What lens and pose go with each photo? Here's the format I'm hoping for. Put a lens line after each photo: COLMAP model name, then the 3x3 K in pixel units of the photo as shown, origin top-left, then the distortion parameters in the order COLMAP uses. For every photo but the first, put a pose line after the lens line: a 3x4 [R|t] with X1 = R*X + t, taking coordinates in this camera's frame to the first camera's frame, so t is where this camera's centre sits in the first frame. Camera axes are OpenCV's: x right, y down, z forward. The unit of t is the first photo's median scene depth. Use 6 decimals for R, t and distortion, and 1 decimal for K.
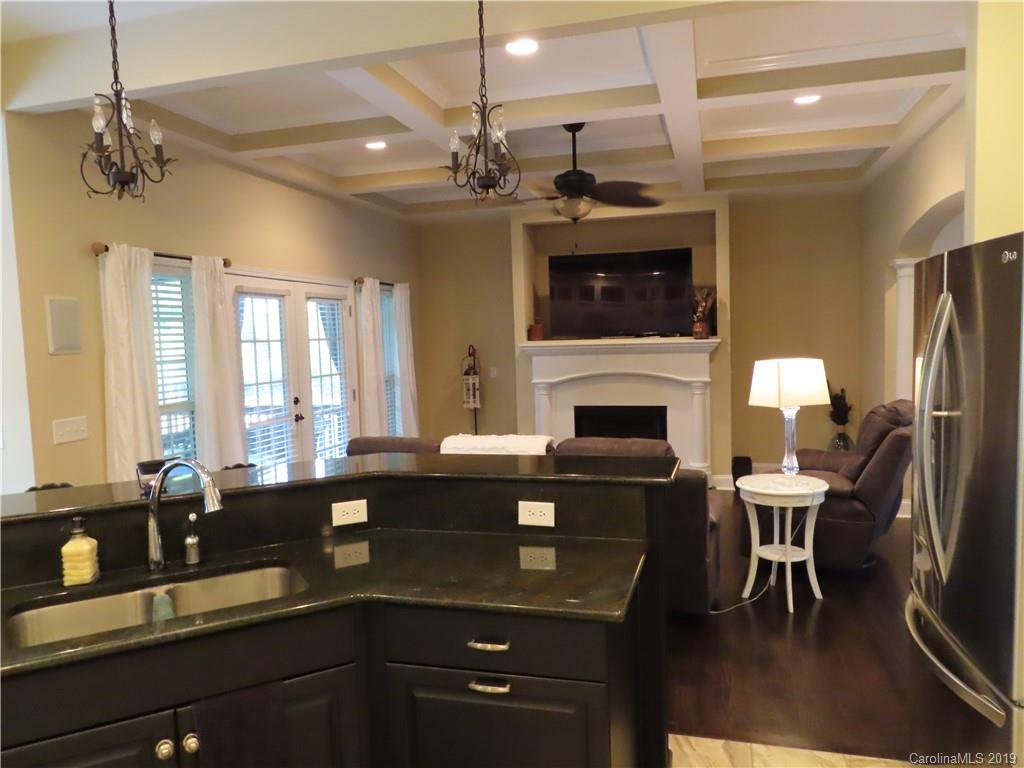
lens RADIAL K [[731.8, 0, 515.4], [0, 731.8, 381.8], [0, 0, 1]] dist [-0.016999, 0.012223]
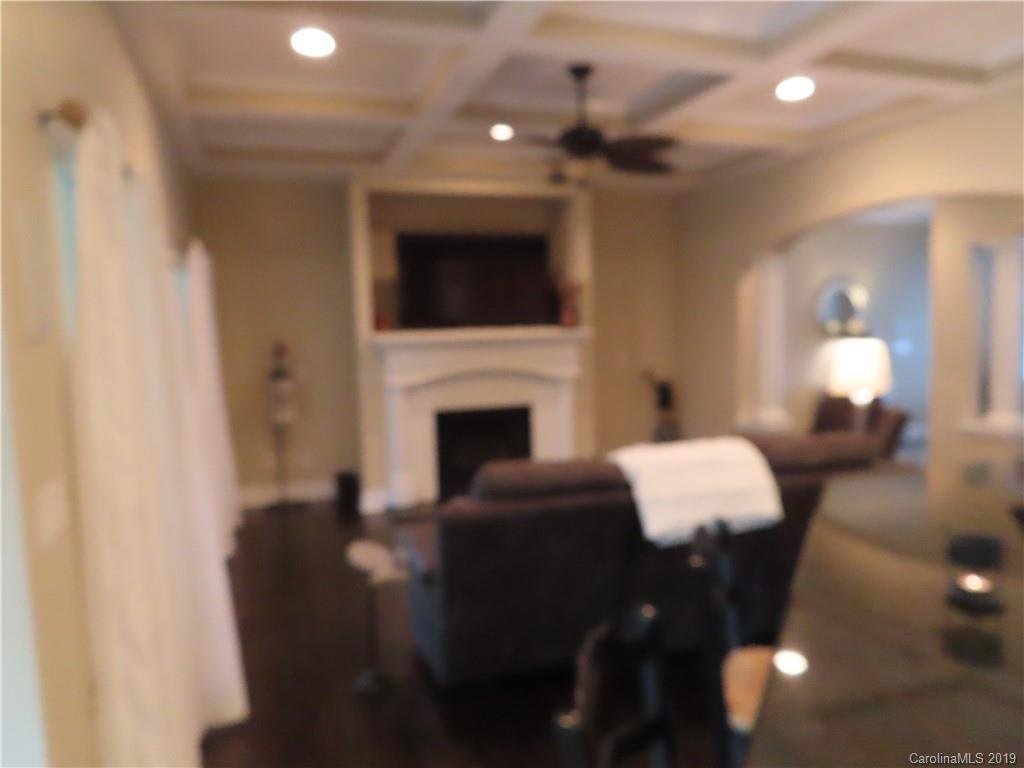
lens RADIAL K [[731.8, 0, 510.6], [0, 731.8, 384.6], [0, 0, 1]] dist [-0.016999, 0.012223]
pose [[0.863255, -0.031775, 0.503767, -0.290549], [0.038248, 0.999265, -0.002513, 0.009384], [-0.503317, 0.021437, 0.863836, 0.225554]]
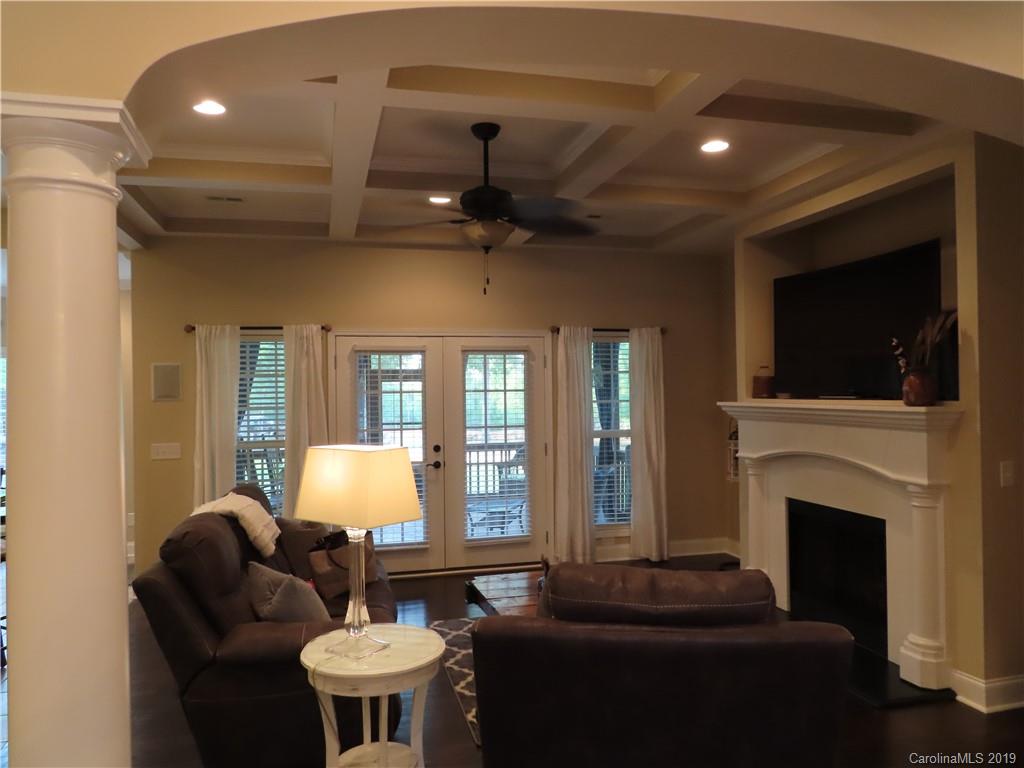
lens RADIAL K [[731.8, 0, 513.5], [0, 731.8, 381.9], [0, 0, 1]] dist [-0.016999, 0.012223]
pose [[0.497351, 0.012681, -0.867457, 0.566654], [-0.056742, 0.998228, -0.017940, -0.048779], [0.865692, 0.058144, 0.497189, 0.469447]]
